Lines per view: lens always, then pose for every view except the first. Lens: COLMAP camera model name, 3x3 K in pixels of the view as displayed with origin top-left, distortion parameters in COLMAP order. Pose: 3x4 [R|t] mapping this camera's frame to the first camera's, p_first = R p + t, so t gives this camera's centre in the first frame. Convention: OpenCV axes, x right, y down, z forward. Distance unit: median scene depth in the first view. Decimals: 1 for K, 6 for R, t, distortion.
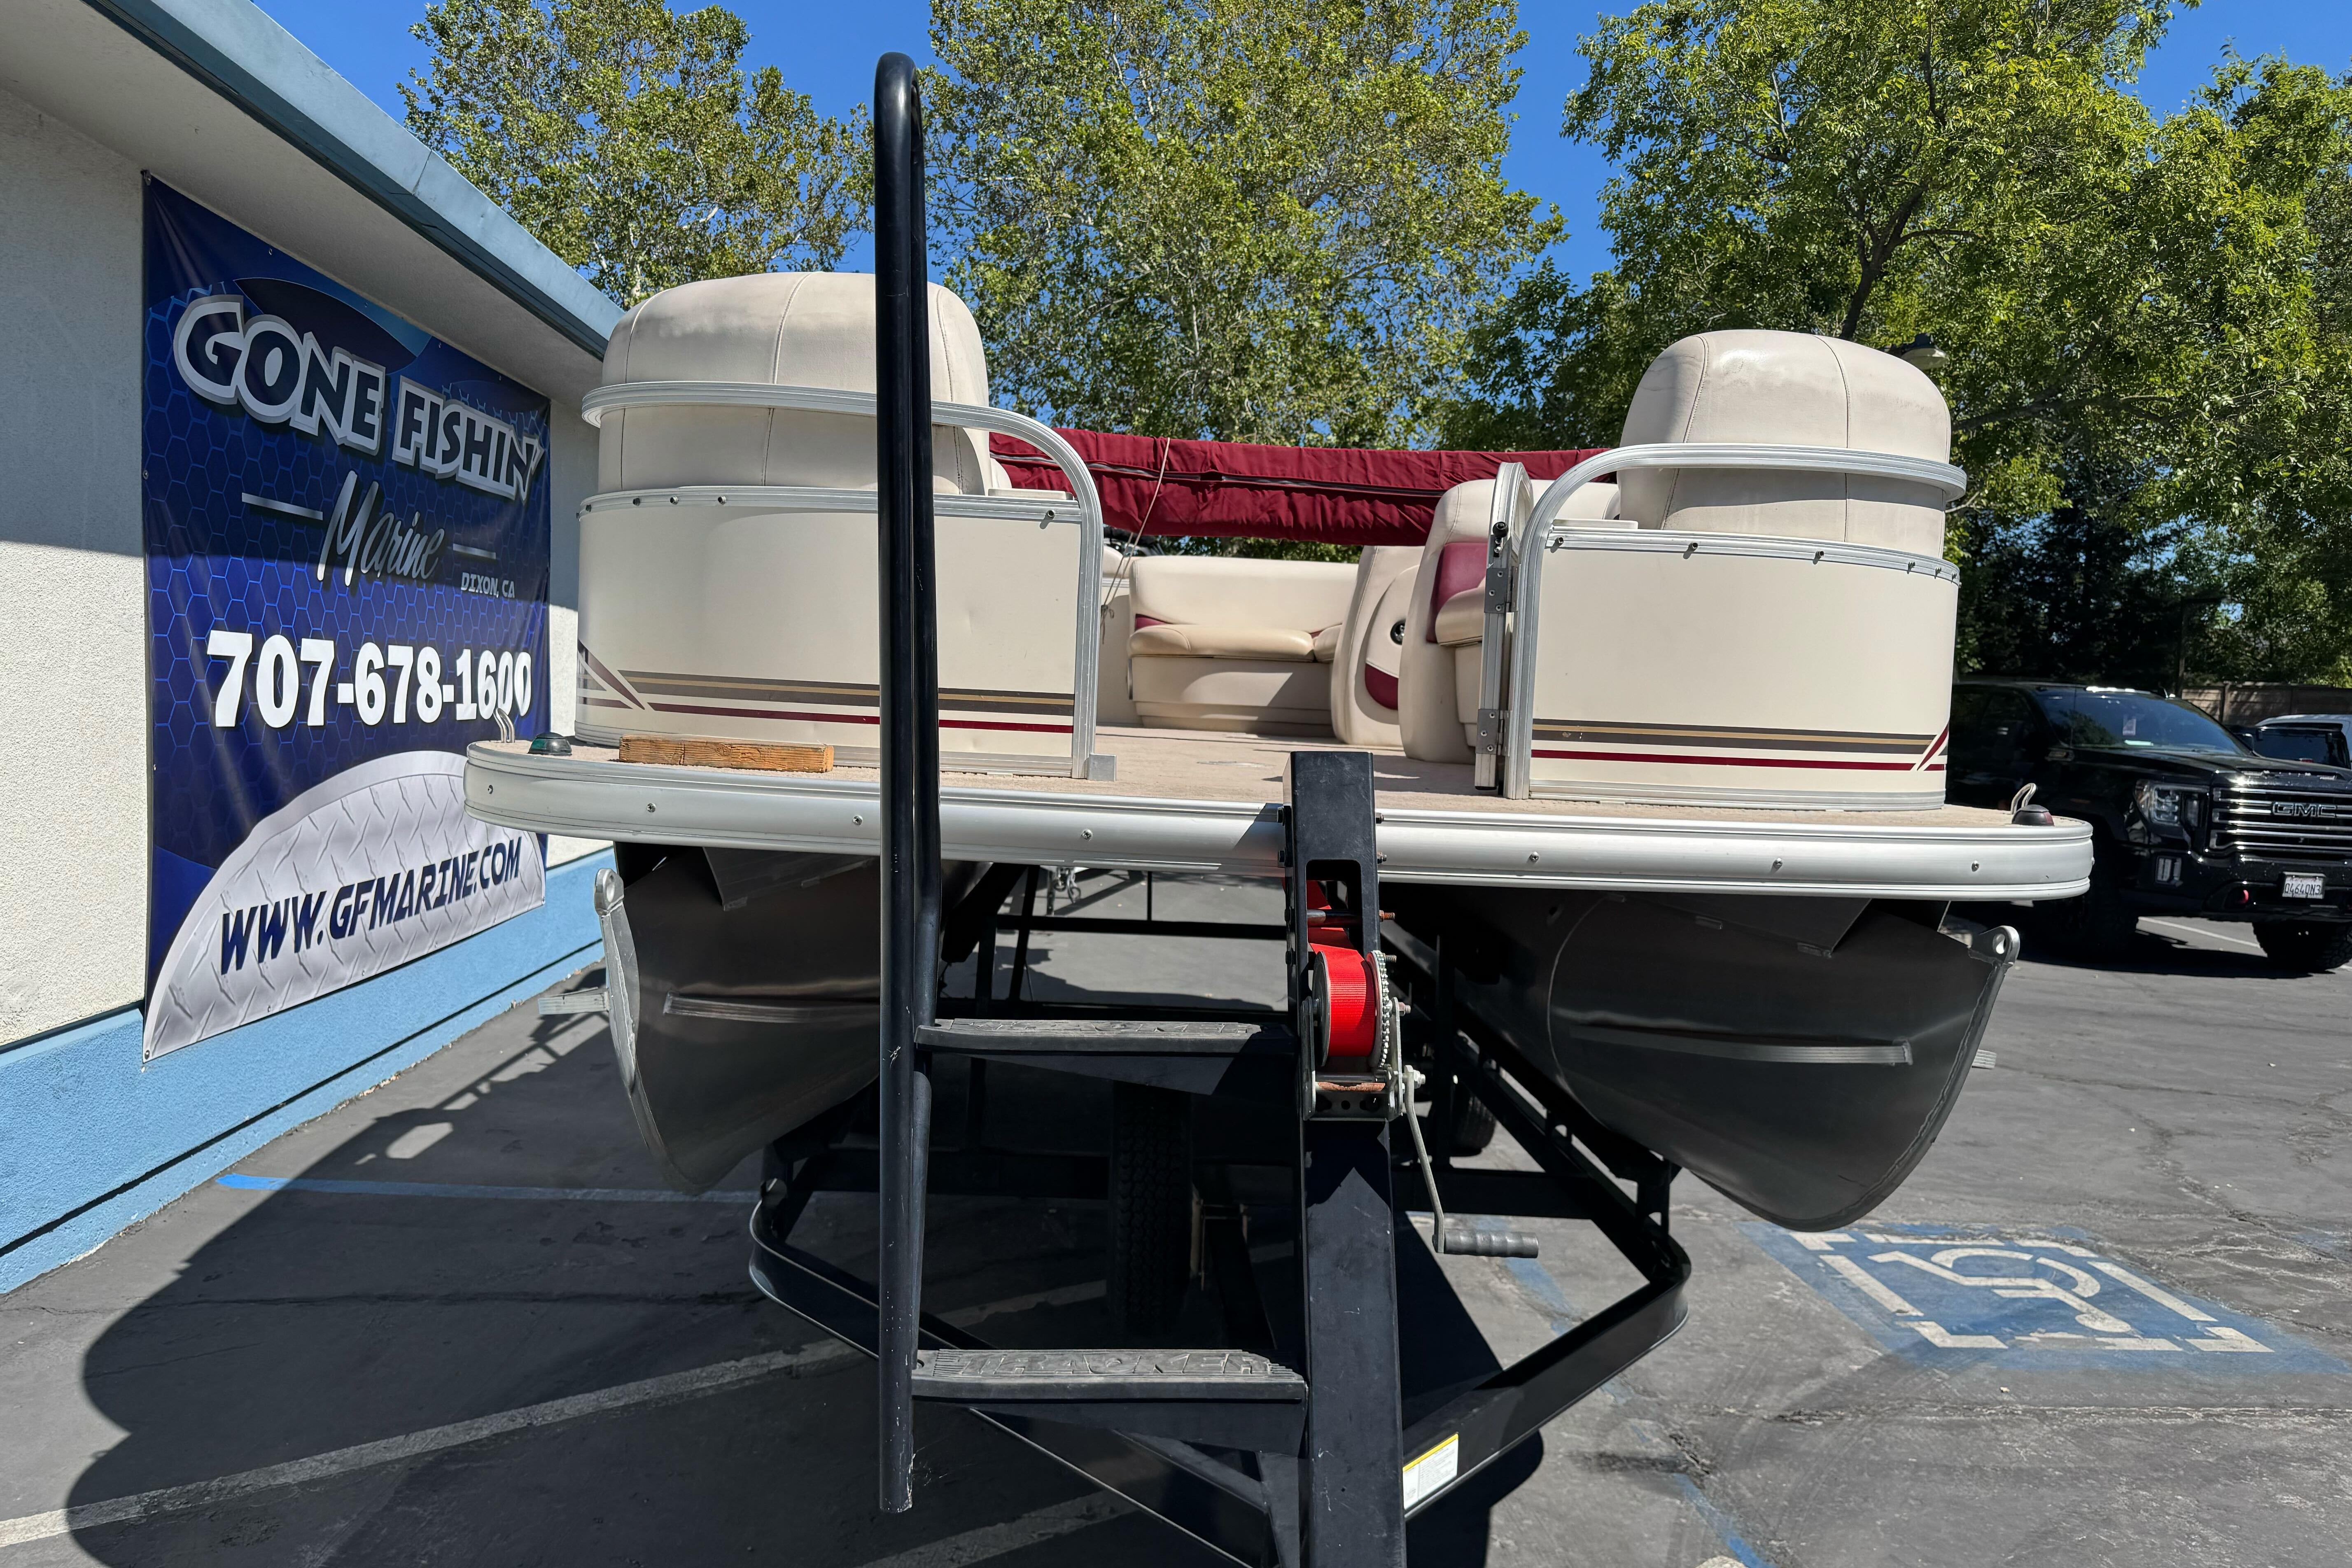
lens RADIAL K [[1705.7, 0, 1171.2], [0, 1705.7, 790.6], [0, 0, 1]] dist [0.057507, -0.075256]
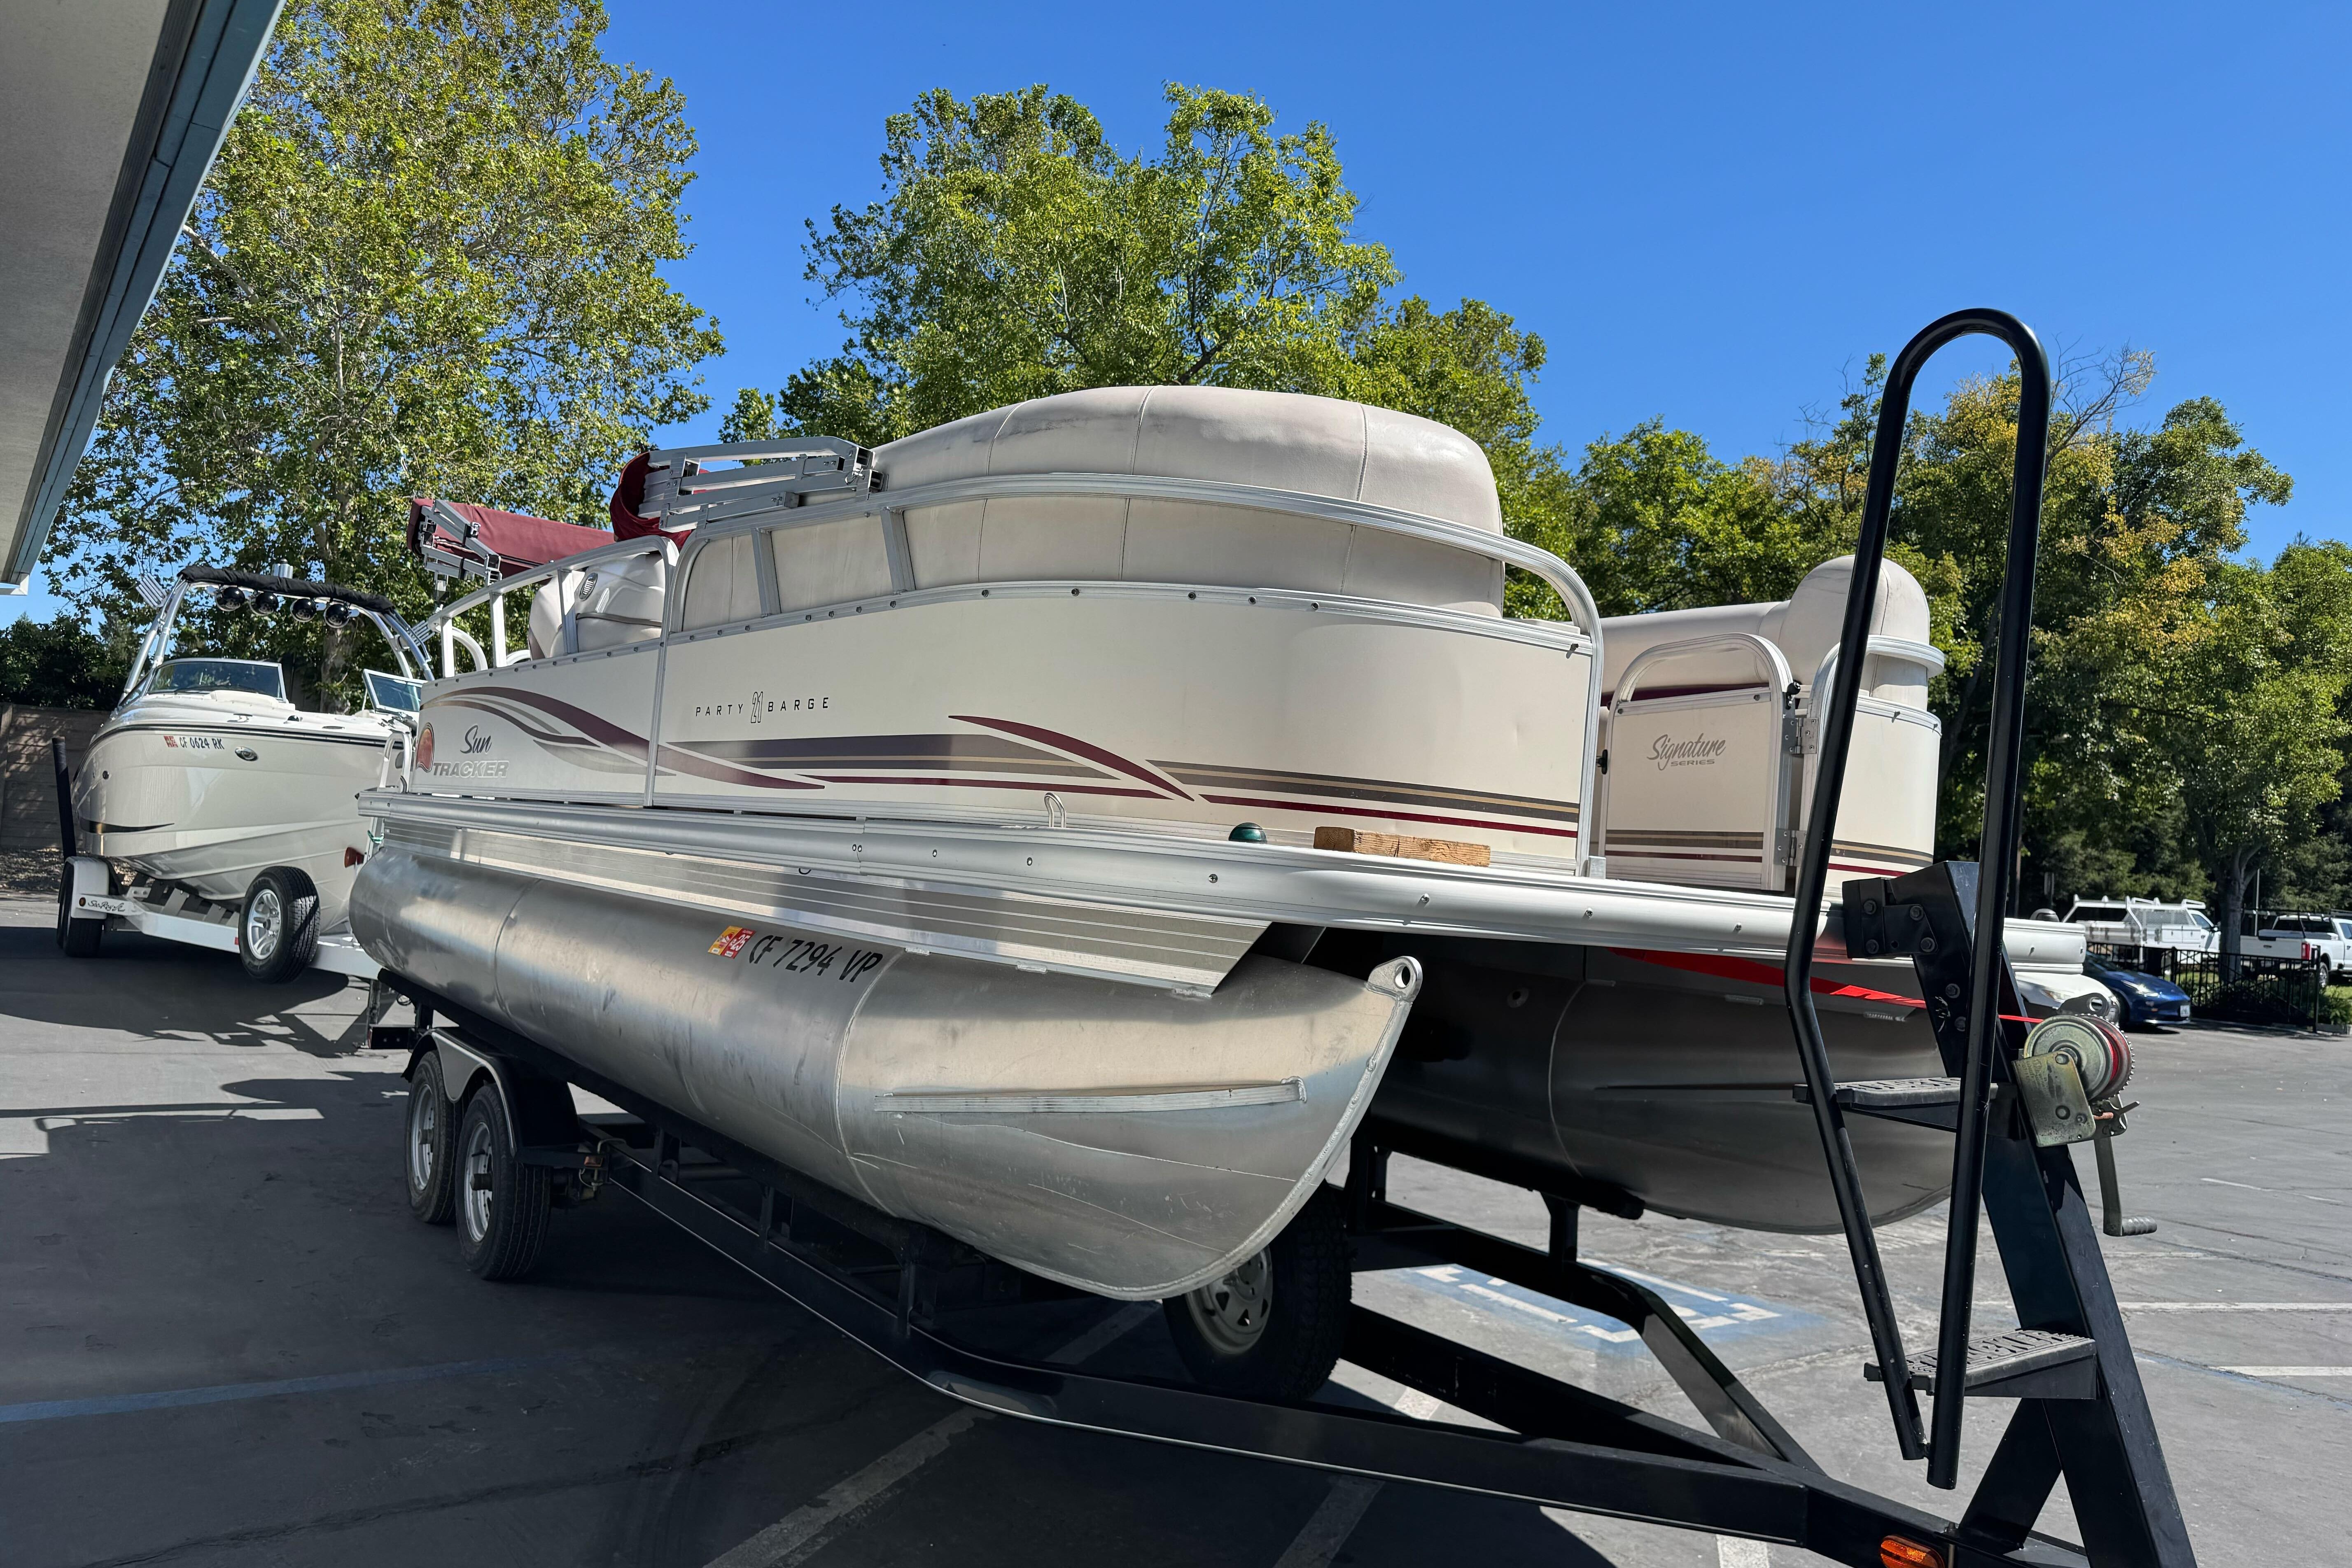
lens RADIAL K [[1705.7, 0, 1171.2], [0, 1705.7, 790.6], [0, 0, 1]] dist [0.057507, -0.075256]
pose [[0.844833, 0.042218, 0.533362, -0.870349], [-0.008999, 0.997862, -0.064732, 0.011039], [-0.534955, 0.049888, 0.843406, 0.170473]]
